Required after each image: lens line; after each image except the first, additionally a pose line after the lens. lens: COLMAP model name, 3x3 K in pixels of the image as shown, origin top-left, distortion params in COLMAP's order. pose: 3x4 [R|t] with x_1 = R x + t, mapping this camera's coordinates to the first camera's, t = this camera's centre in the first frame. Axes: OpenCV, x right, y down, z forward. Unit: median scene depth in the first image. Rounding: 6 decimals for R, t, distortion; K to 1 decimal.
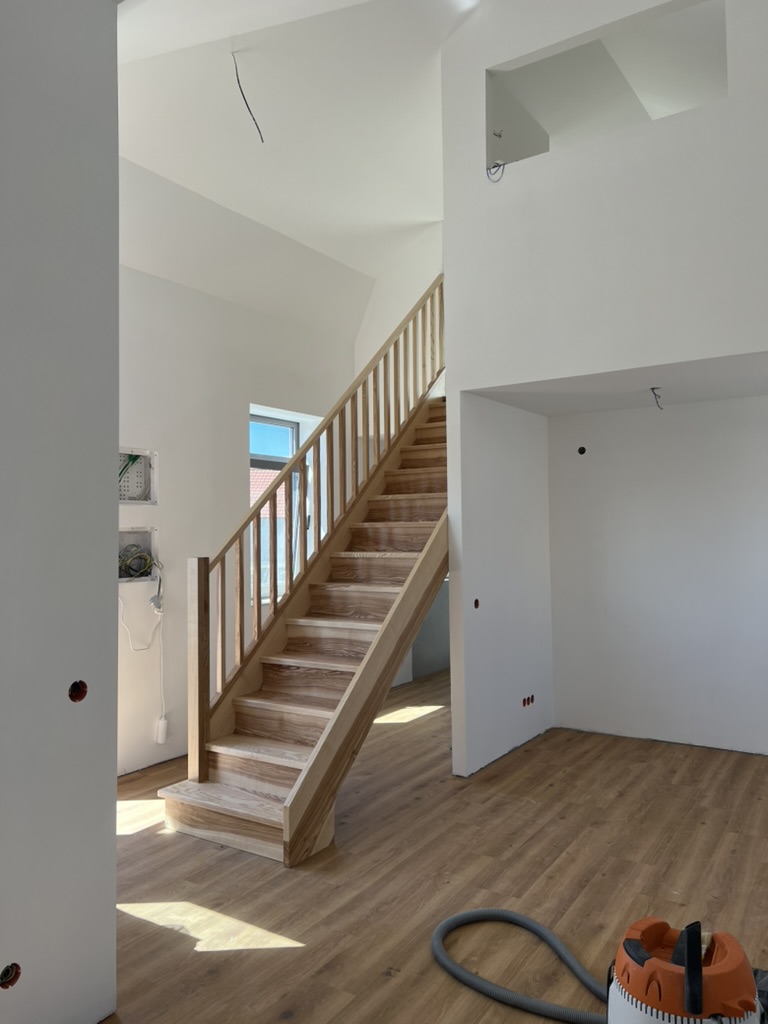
lens RADIAL K [[771.8, 0, 386.5], [0, 771.8, 510.6], [0, 0, 1]] dist [0.024444, -0.029911]
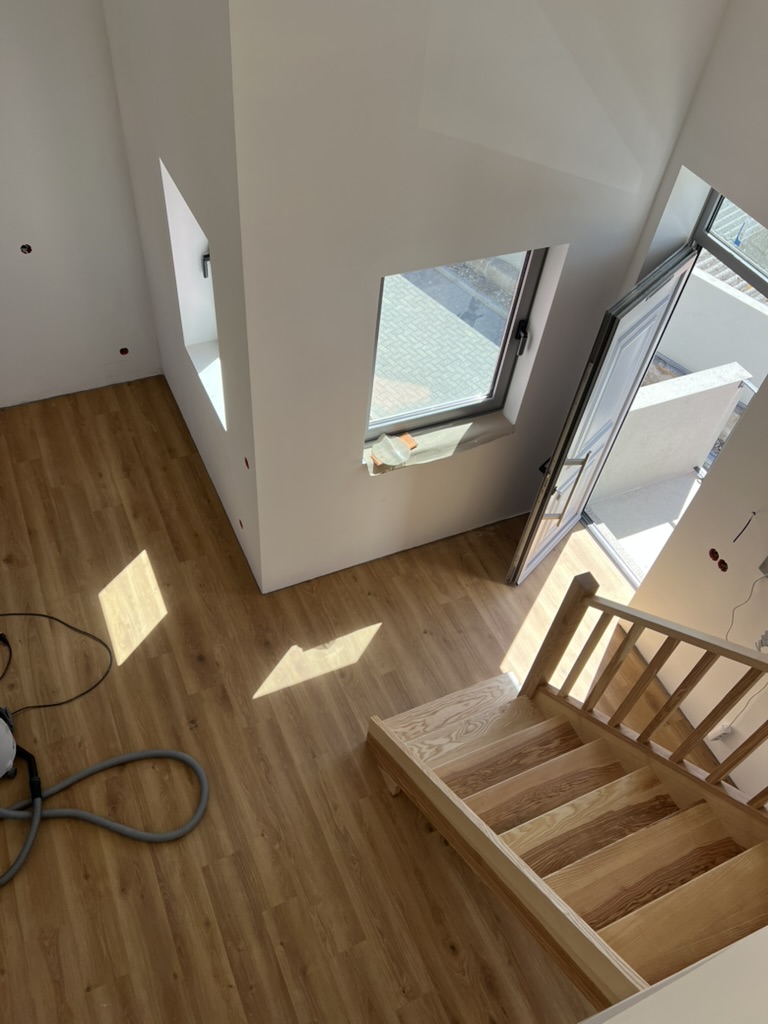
lens RADIAL K [[771.8, 0, 380.6], [0, 771.8, 507.2], [0, 0, 1]] dist [0.024444, -0.029911]
pose [[-0.533156, 0.617947, -0.577829, 0.342744], [-0.060540, 0.653381, 0.754604, -0.701524], [0.843848, 0.437304, -0.310944, 1.267904]]
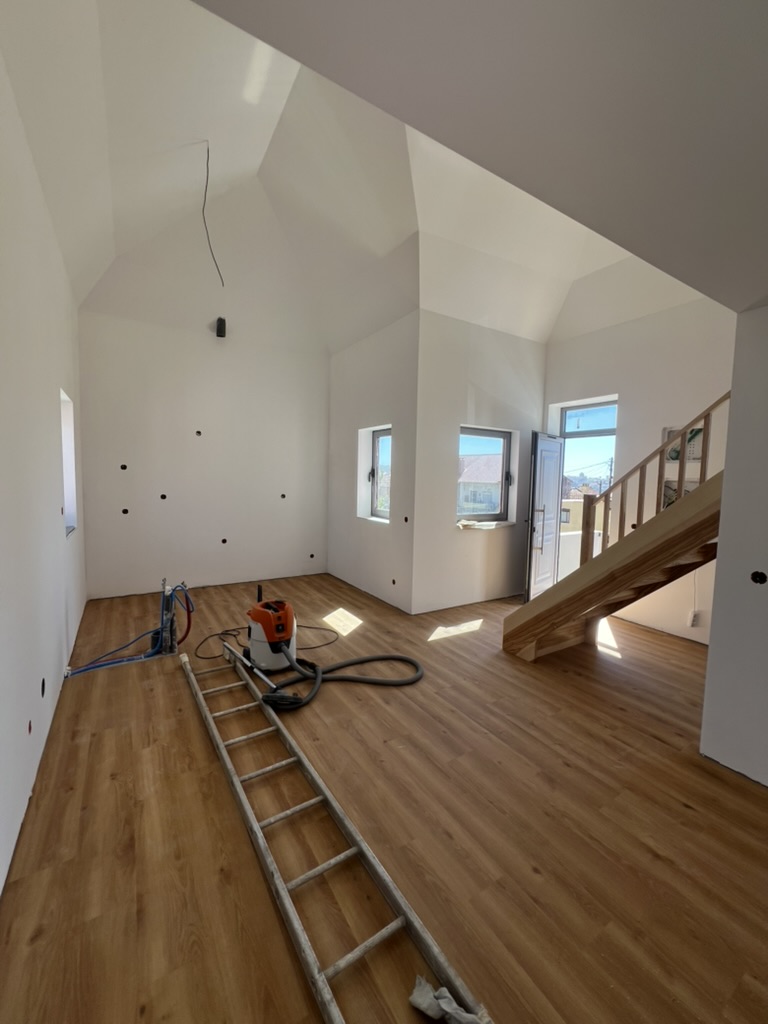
lens RADIAL K [[408.7, 0, 386.1], [0, 408.7, 503.9], [0, 0, 1]] dist [-0.002513, 0.000752]
pose [[-0.428442, 0.061741, -0.901458, 0.940024], [0.006425, 0.997846, 0.065289, 0.024490], [0.903547, 0.022180, -0.427915, 1.201100]]
